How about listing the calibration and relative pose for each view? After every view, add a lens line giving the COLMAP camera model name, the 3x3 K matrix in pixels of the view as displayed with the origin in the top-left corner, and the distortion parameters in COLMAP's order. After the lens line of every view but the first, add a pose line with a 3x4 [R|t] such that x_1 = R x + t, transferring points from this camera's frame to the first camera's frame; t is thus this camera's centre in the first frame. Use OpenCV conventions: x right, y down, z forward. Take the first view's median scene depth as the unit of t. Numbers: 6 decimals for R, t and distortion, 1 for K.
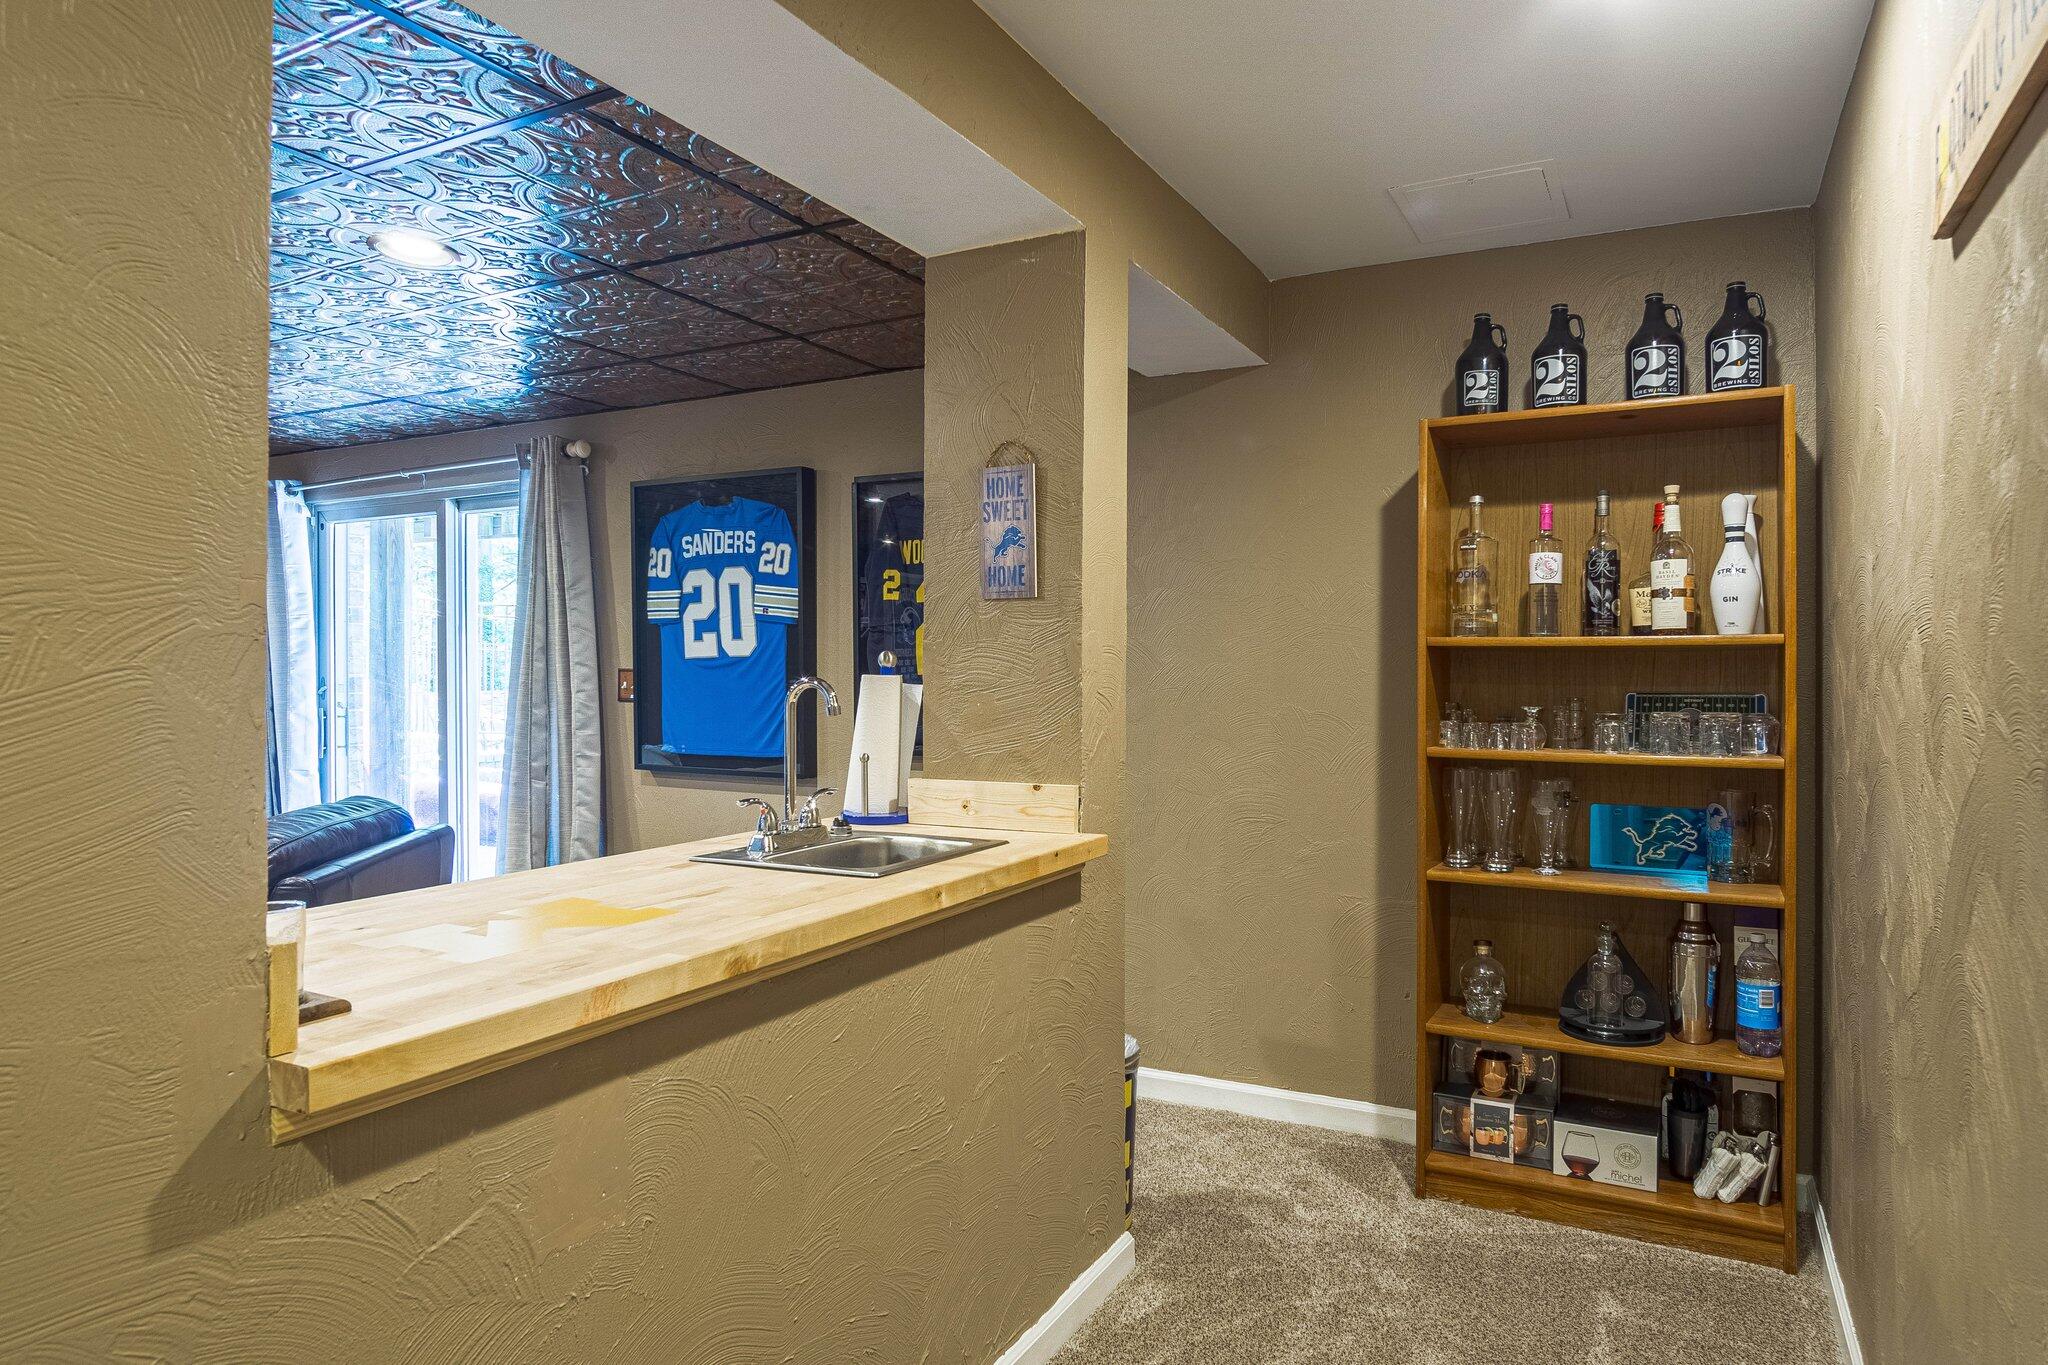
lens RADIAL K [[1239.7, 0, 1028.4], [0, 1239.7, 674.7], [0, 0, 1]] dist [-0.007405, 0.003247]
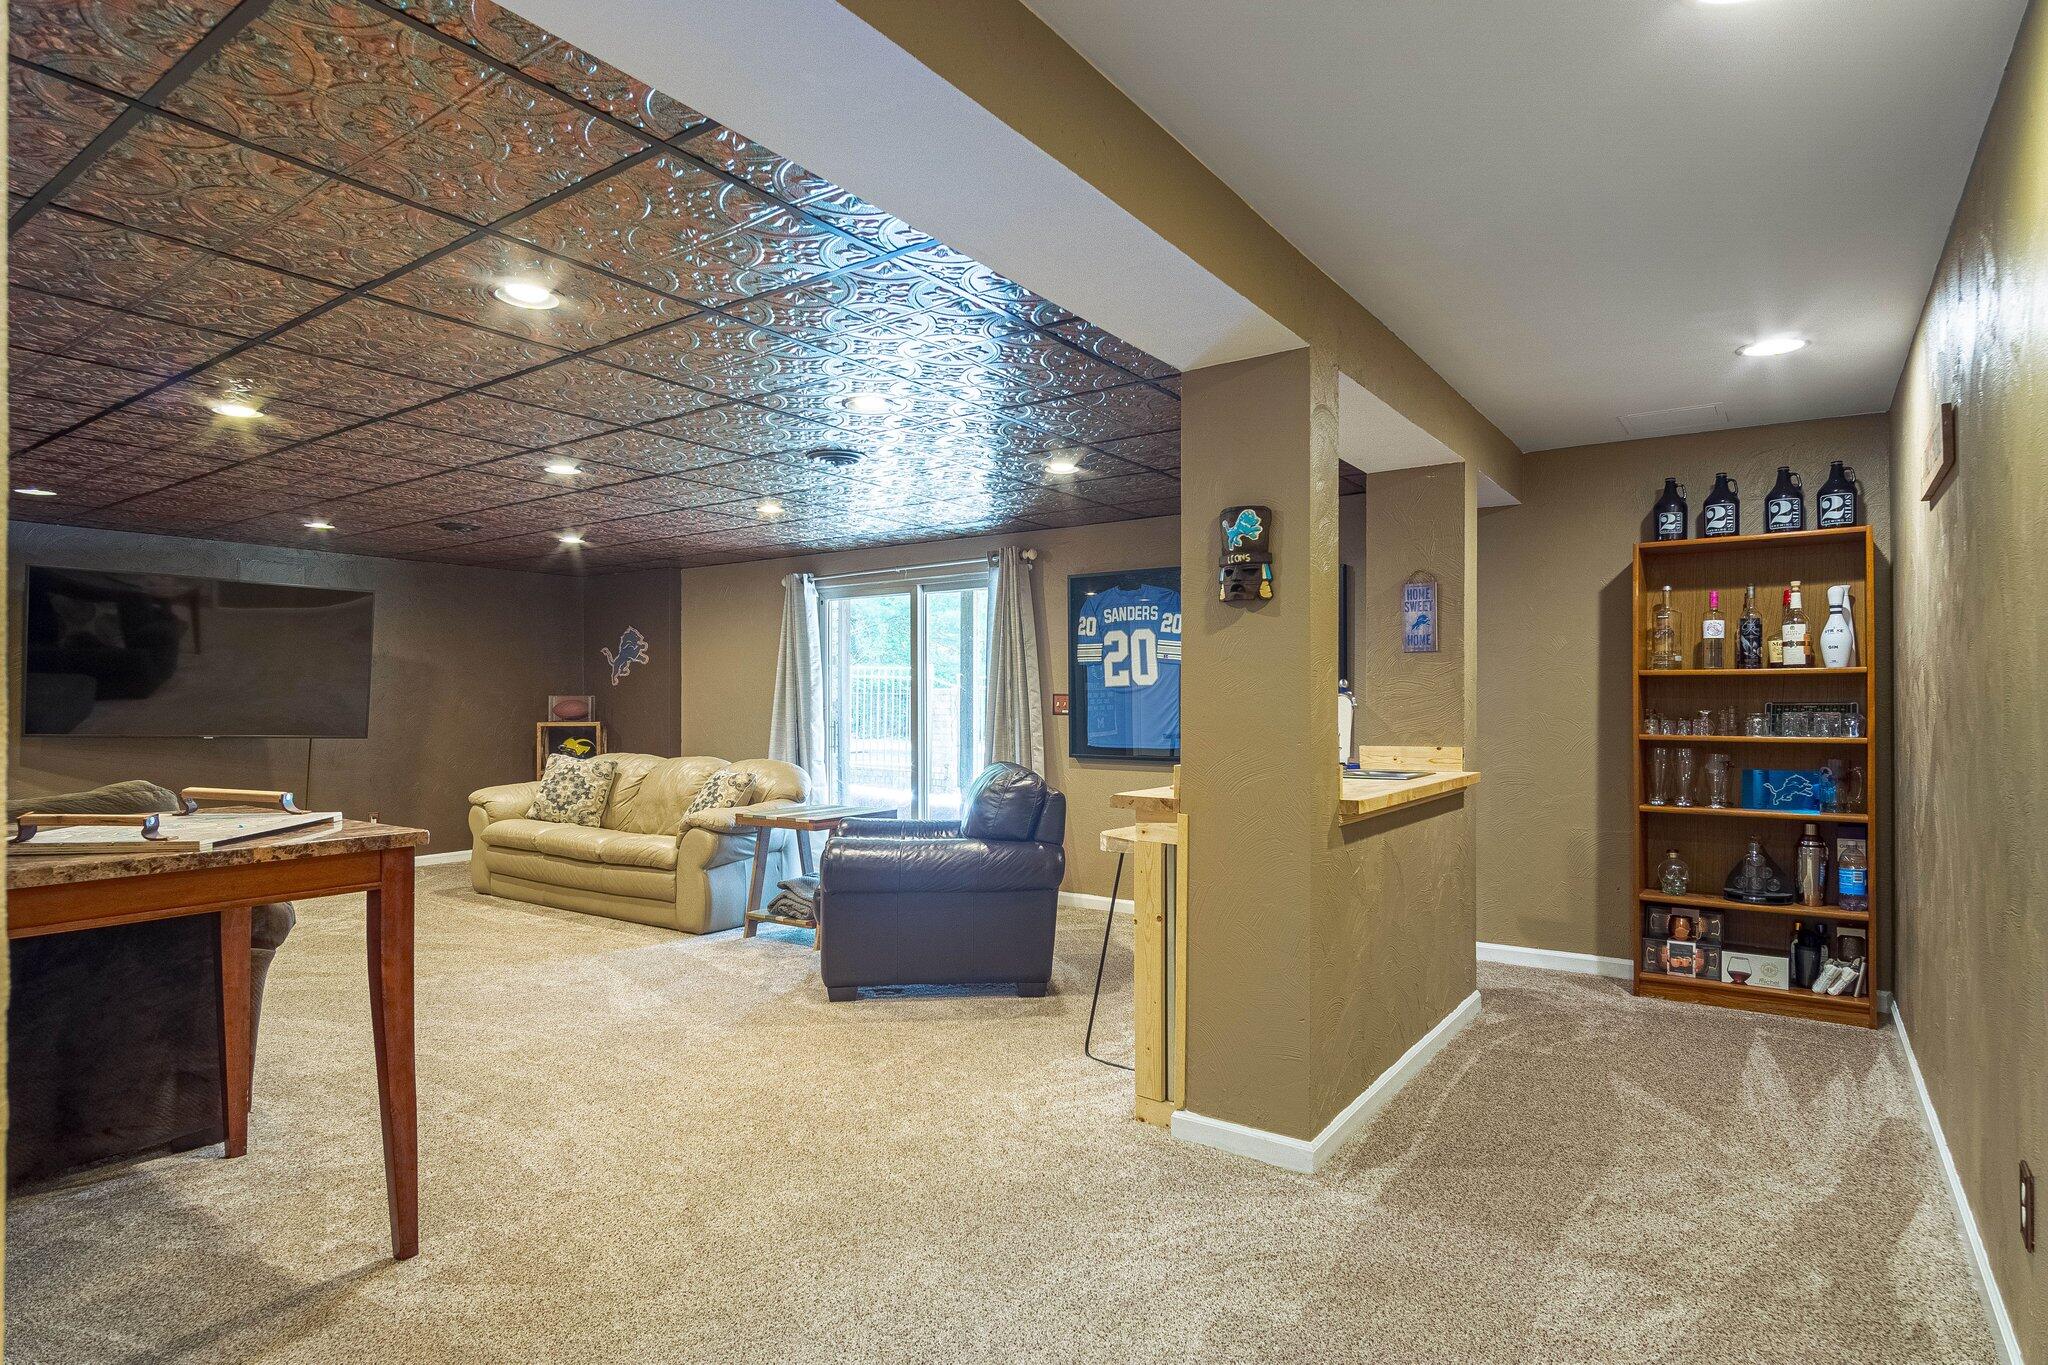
lens RADIAL K [[1067.0, 0, 1017.0], [0, 1067.0, 700.1], [0, 0, 1]] dist [0.006201, 0.000284]
pose [[0.989726, -0.002426, -0.142959, -0.326974], [0.001725, 0.999986, -0.005028, 0.017821], [0.142969, 0.004729, 0.989716, -0.605596]]
